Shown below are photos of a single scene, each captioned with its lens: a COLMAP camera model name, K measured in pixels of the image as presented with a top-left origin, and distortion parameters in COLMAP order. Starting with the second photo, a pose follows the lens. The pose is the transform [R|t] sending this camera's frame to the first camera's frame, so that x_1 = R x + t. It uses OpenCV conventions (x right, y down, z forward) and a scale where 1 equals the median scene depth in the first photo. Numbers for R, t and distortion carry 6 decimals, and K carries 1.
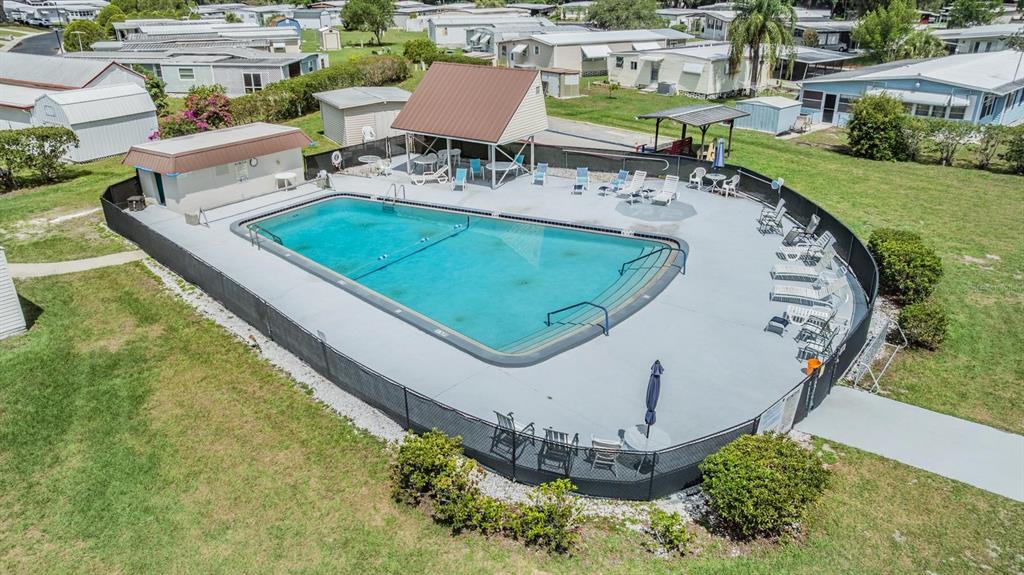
lens RADIAL K [[717.9, 0, 514.4], [0, 717.9, 287.9], [0, 0, 1]] dist [-0.023341, 0.006170]
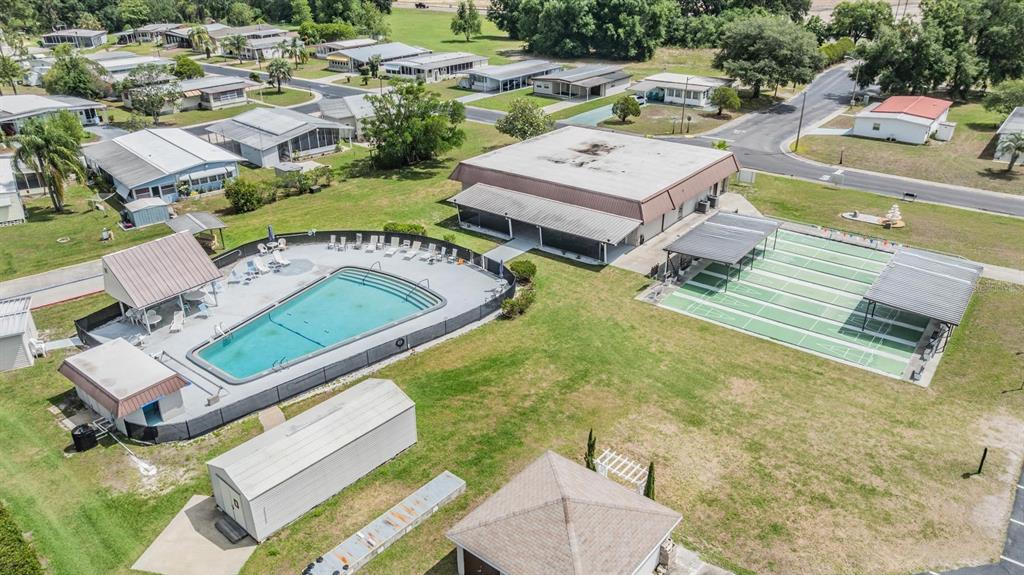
lens RADIAL K [[717.9, 0, 514.4], [0, 717.9, 287.9], [0, 0, 1]] dist [-0.023341, 0.006170]
pose [[0.043655, -0.428287, 0.902588, -1.243769], [0.401192, 0.834918, 0.376772, -0.445300], [-0.914953, 0.345663, 0.208274, 0.061914]]
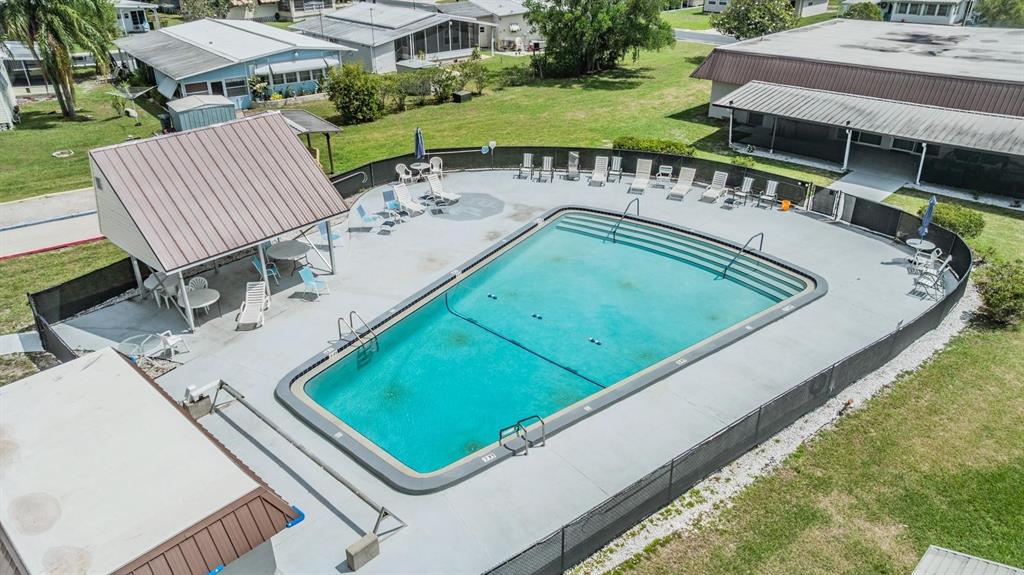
lens RADIAL K [[717.9, 0, 514.4], [0, 717.9, 287.9], [0, 0, 1]] dist [-0.023341, 0.006170]
pose [[0.124483, -0.449378, 0.884626, -0.601171], [0.397885, 0.839345, 0.370387, -0.292429], [-0.908951, 0.305873, 0.283285, 0.556456]]
